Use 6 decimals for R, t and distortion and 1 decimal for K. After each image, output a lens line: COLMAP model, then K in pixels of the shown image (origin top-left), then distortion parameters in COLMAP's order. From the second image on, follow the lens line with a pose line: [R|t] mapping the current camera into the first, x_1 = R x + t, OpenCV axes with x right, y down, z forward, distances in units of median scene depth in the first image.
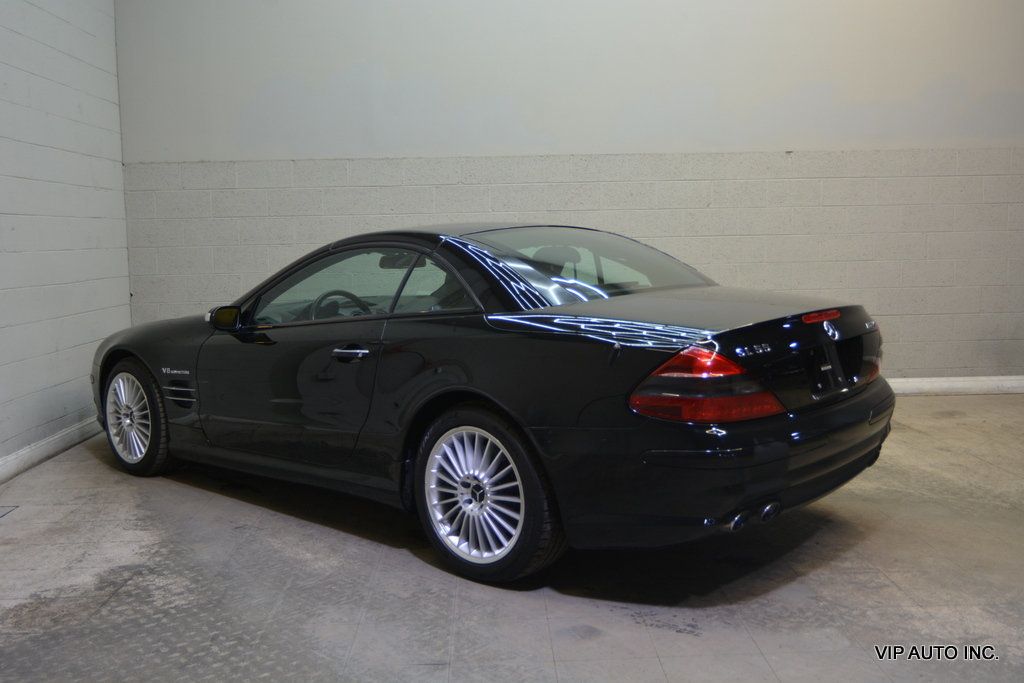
lens RADIAL K [[944.5, 0, 495.4], [0, 944.5, 337.9], [0, 0, 1]] dist [-0.025656, 0.013349]
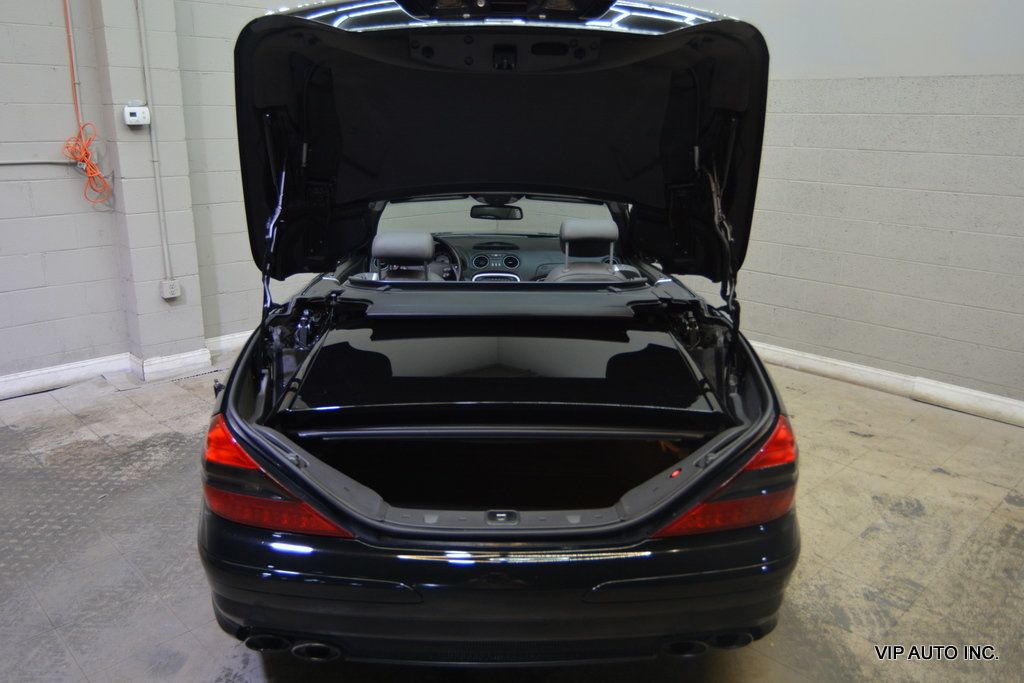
lens RADIAL K [[776.0, 0, 497.4], [0, 776.0, 333.1], [0, 0, 1]] dist [-0.022465, 0.016783]
pose [[0.680409, 0.224042, -0.697746, 0.692102], [-0.100459, 0.971648, 0.214028, -0.186944], [0.725914, -0.075532, 0.683625, 0.638039]]
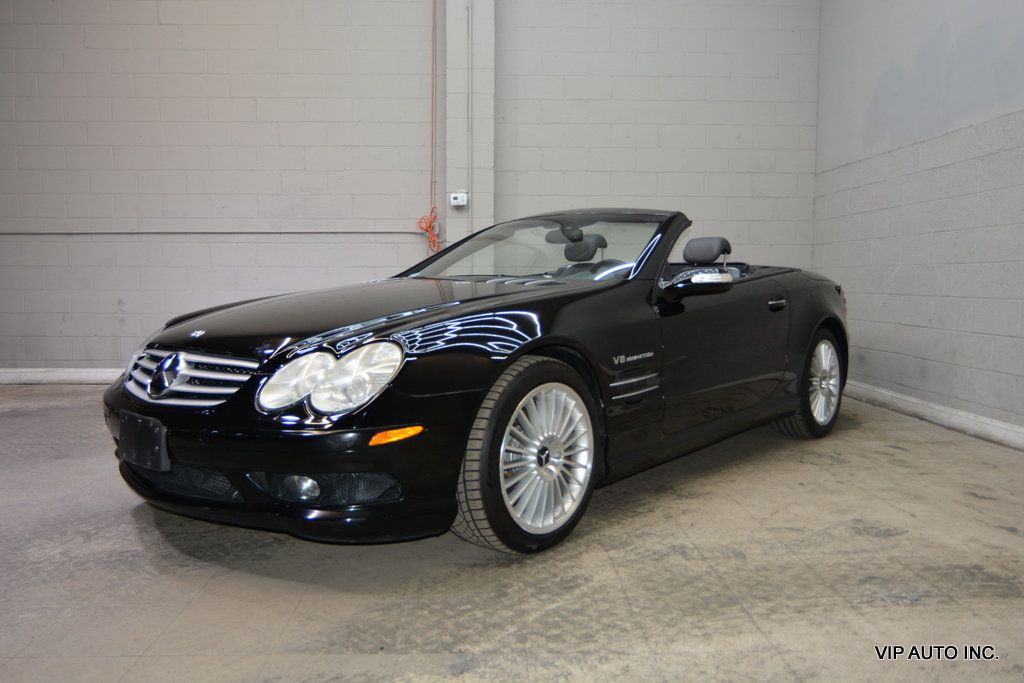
lens RADIAL K [[773.7, 0, 497.7], [0, 773.7, 331.7], [0, 0, 1]] dist [-0.020775, 0.016328]
pose [[0.005526, 0.087365, -0.996161, 1.204114], [-0.108472, 0.990350, 0.086253, -0.056136], [0.994084, 0.107579, 0.014949, 1.216354]]
